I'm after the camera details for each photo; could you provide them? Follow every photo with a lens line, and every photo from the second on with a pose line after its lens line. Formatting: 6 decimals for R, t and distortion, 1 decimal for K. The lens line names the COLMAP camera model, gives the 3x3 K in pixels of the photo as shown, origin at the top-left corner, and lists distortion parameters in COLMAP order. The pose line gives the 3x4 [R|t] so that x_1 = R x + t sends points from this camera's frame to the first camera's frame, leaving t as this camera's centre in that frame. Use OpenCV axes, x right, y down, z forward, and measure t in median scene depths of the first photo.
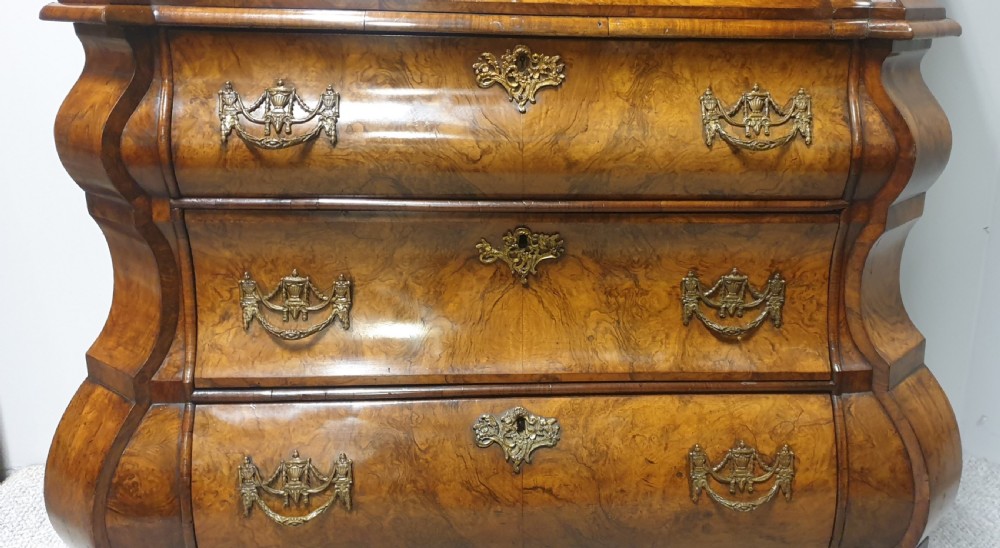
lens RADIAL K [[949.1, 0, 584.4], [0, 949.1, 254.4], [0, 0, 1]] dist [0.140844, -0.389061]
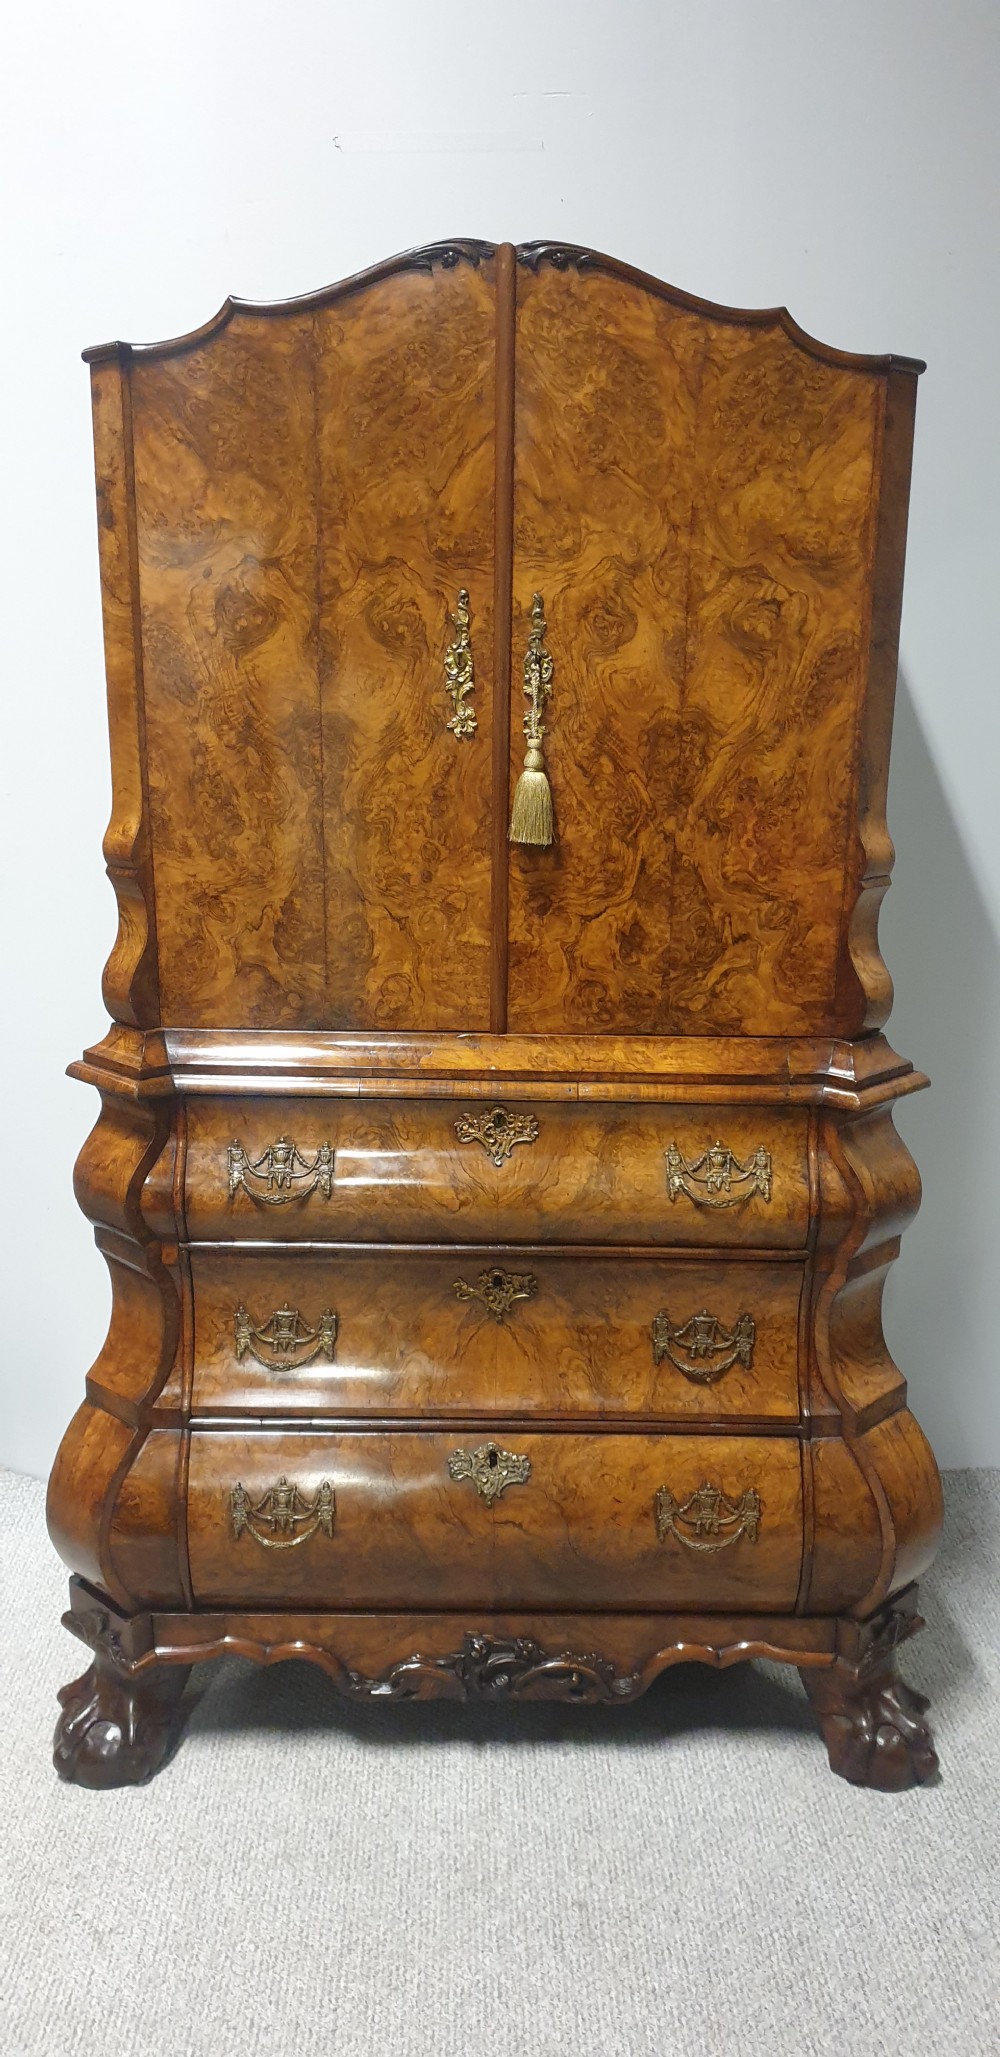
lens RADIAL K [[1594.6, 0, 511.3], [0, 1594.6, 1022.4], [0, 0, 1]] dist [0.120023, -0.243844]
pose [[0.996450, 0.012521, -0.083255, 0.094764], [-0.016108, 0.998964, -0.042557, -0.227692], [0.082636, 0.043747, 0.995619, -0.780434]]
